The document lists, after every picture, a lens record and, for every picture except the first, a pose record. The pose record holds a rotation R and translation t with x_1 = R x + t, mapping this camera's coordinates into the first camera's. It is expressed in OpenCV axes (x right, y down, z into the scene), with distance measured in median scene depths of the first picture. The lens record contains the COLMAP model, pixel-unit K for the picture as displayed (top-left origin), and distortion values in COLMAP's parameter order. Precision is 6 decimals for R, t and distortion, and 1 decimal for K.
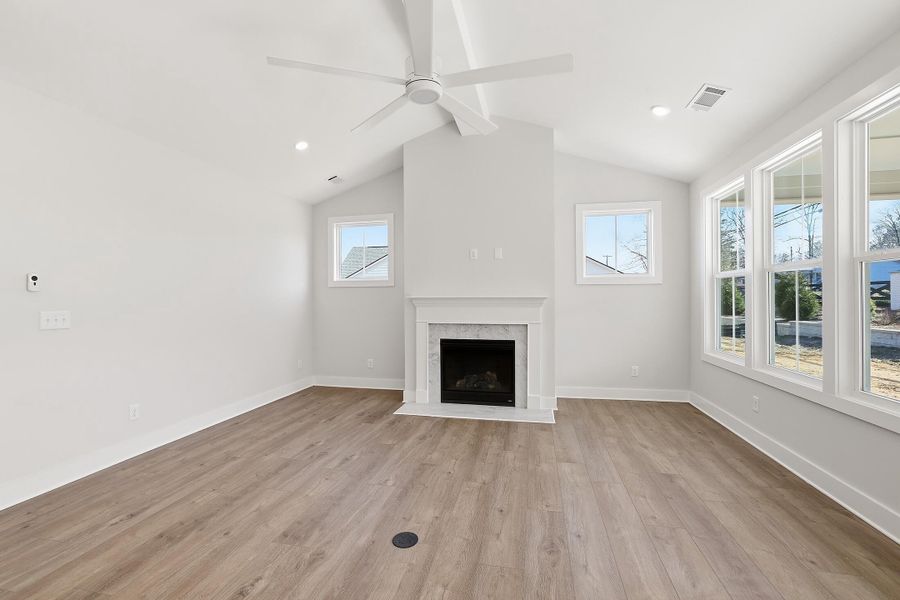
lens RADIAL K [[376.3, 0, 447.5], [0, 376.3, 298.6], [0, 0, 1]] dist [-0.043985, 0.016910]
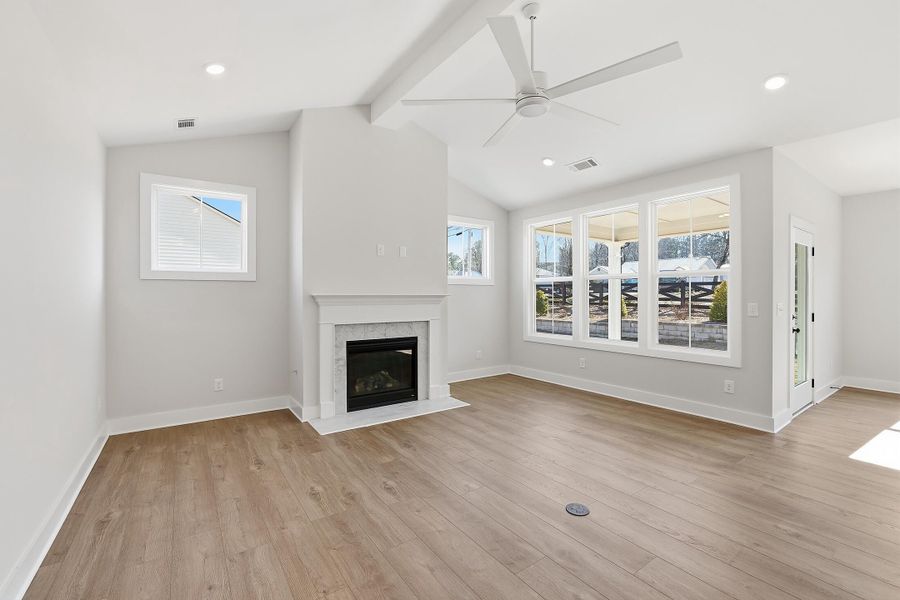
lens RADIAL K [[376.3, 0, 447.5], [0, 376.3, 298.6], [0, 0, 1]] dist [-0.043985, 0.016910]
pose [[0.691888, -0.002284, 0.722001, -0.532563], [-0.000643, 0.999993, 0.003779, 0.002231], [-0.722004, -0.003079, 0.691882, 0.225443]]
